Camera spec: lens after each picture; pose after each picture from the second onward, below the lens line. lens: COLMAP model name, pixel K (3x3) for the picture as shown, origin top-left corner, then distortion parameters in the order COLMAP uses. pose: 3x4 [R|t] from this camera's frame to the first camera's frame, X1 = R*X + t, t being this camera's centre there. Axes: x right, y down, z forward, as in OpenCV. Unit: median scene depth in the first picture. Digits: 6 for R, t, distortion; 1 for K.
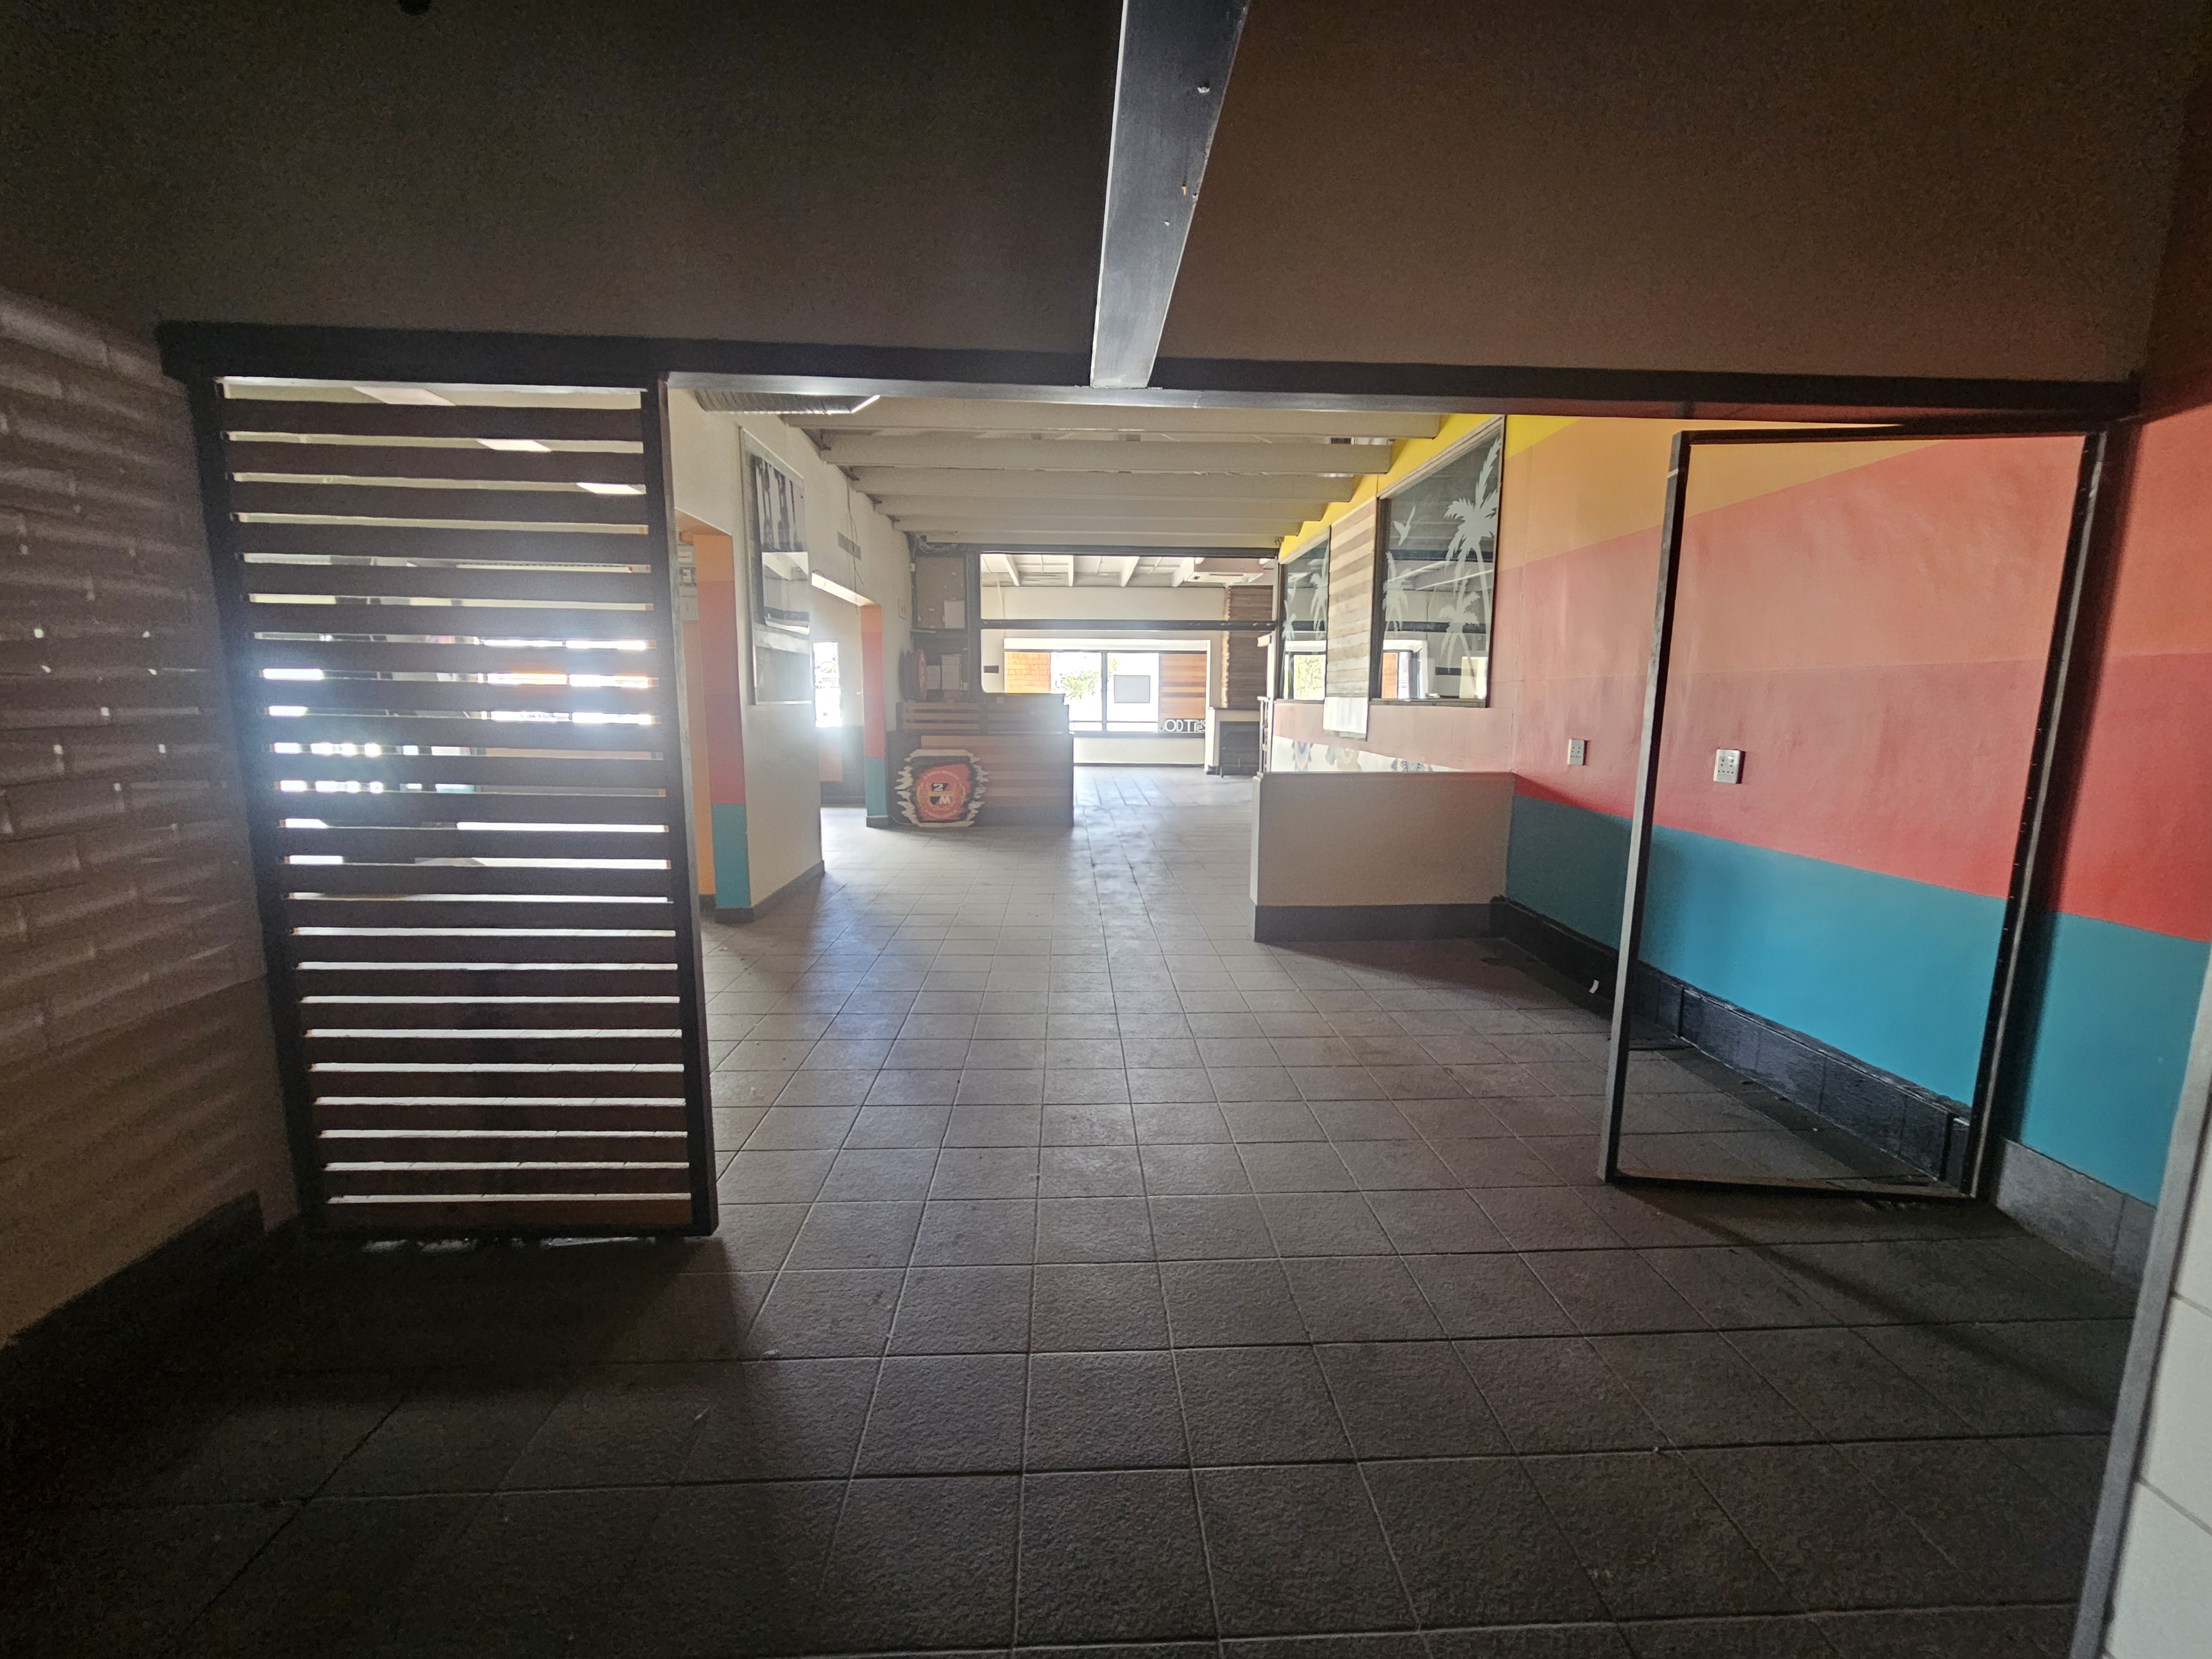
lens RADIAL K [[905.5, 0, 1107.9], [0, 905.5, 839.8], [0, 0, 1]] dist [0.001622, 0.000386]
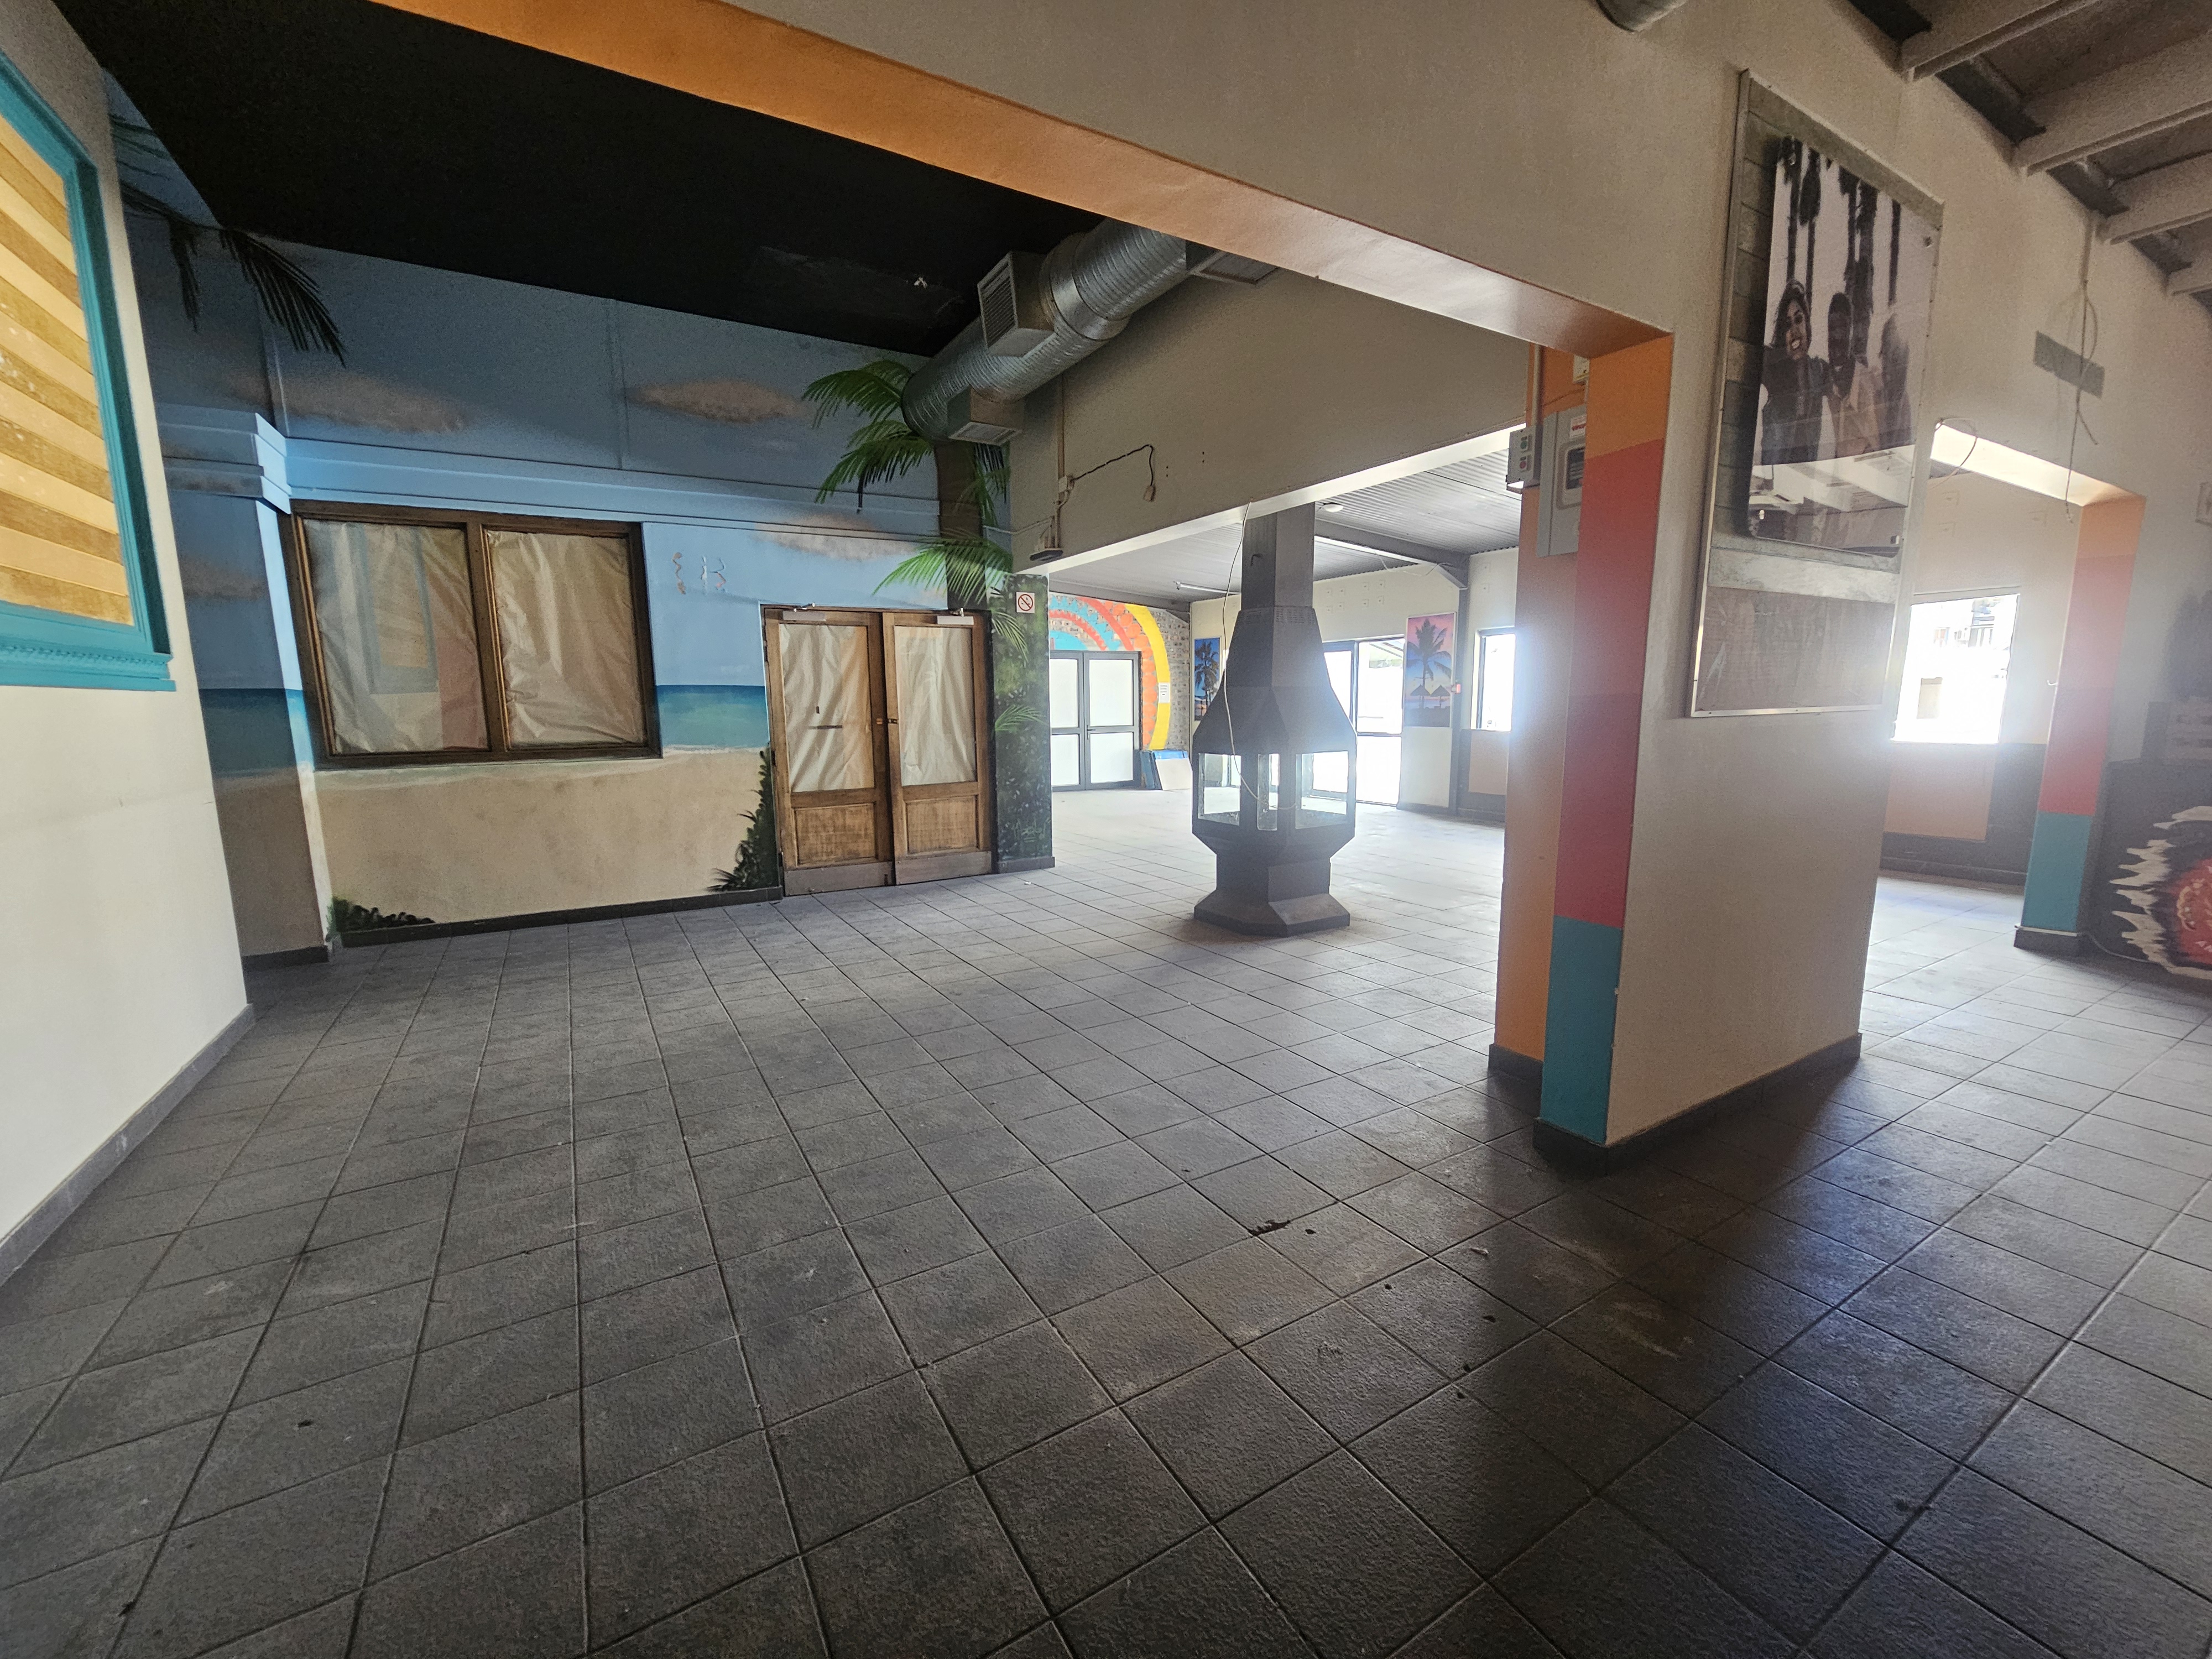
lens RADIAL K [[905.5, 0, 1107.9], [0, 905.5, 839.8], [0, 0, 1]] dist [0.001622, 0.000386]
pose [[0.476227, 0.119592, -0.871152, -0.073910], [-0.118328, 0.990413, 0.071278, -0.051196], [0.871324, 0.069137, 0.485813, 0.311844]]
